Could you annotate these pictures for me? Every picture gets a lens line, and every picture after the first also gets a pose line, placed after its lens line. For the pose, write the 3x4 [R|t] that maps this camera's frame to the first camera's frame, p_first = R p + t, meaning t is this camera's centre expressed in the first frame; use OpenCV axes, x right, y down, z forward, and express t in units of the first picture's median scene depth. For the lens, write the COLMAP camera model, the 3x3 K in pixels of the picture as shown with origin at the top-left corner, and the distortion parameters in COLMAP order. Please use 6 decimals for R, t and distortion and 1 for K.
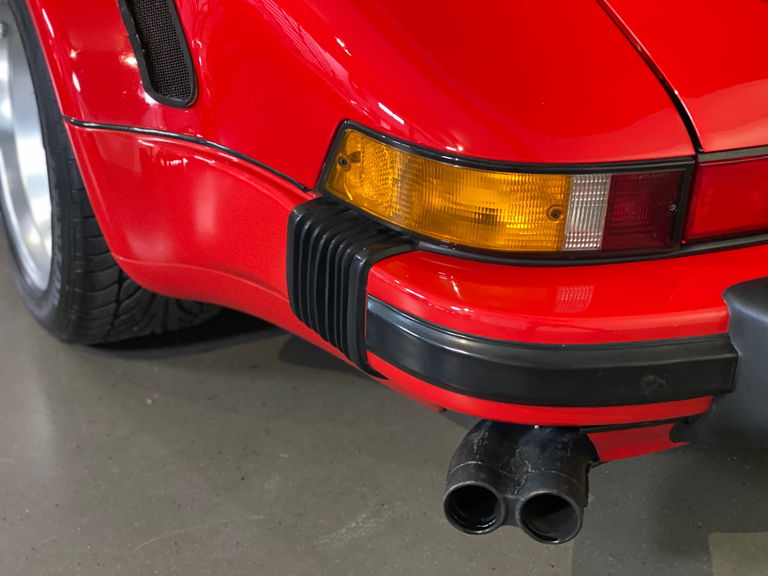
lens RADIAL K [[1126.5, 0, 380.4], [0, 1126.5, 284.7], [0, 0, 1]] dist [0.028261, 0.000000]
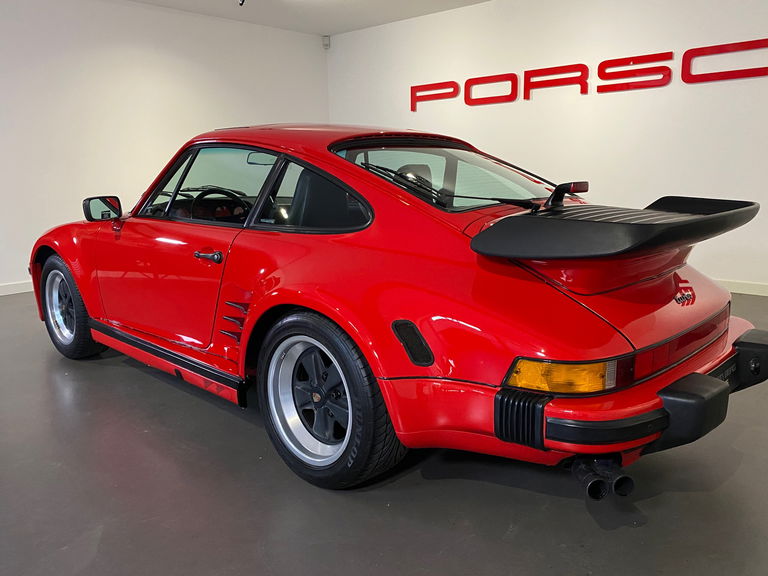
lens RADIAL K [[630.2, 0, 380.1], [0, 630.2, 290.3], [0, 0, 1]] dist [0.011787, -0.014418]
pose [[0.948662, -0.106116, 0.297960, -0.809868], [0.191425, 0.942547, -0.273791, 0.061569], [-0.251788, 0.316773, 0.914471, -0.402696]]
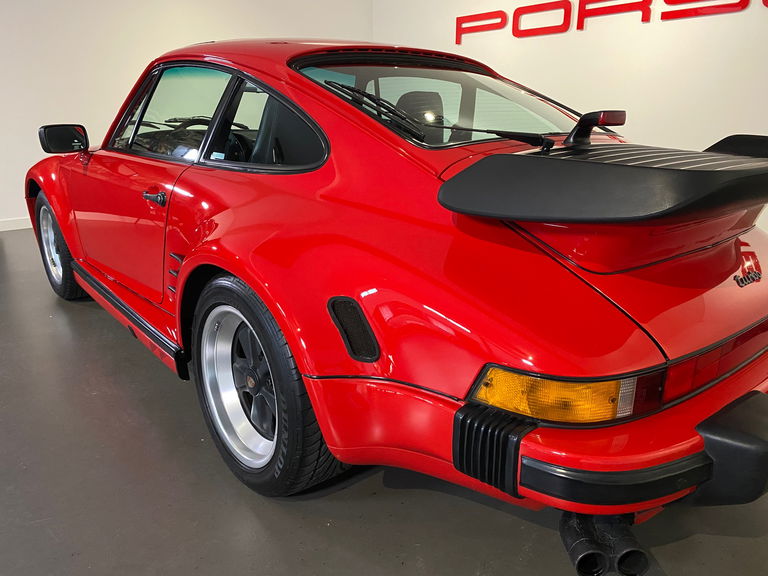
lens RADIAL K [[579.6, 0, 384.7], [0, 579.6, 291.4], [0, 0, 1]] dist [0.001608, 0.015631]
pose [[0.975413, -0.096239, 0.198261, -0.391285], [0.133342, 0.973984, -0.183236, -0.108699], [-0.175468, 0.205167, 0.962869, 0.053218]]
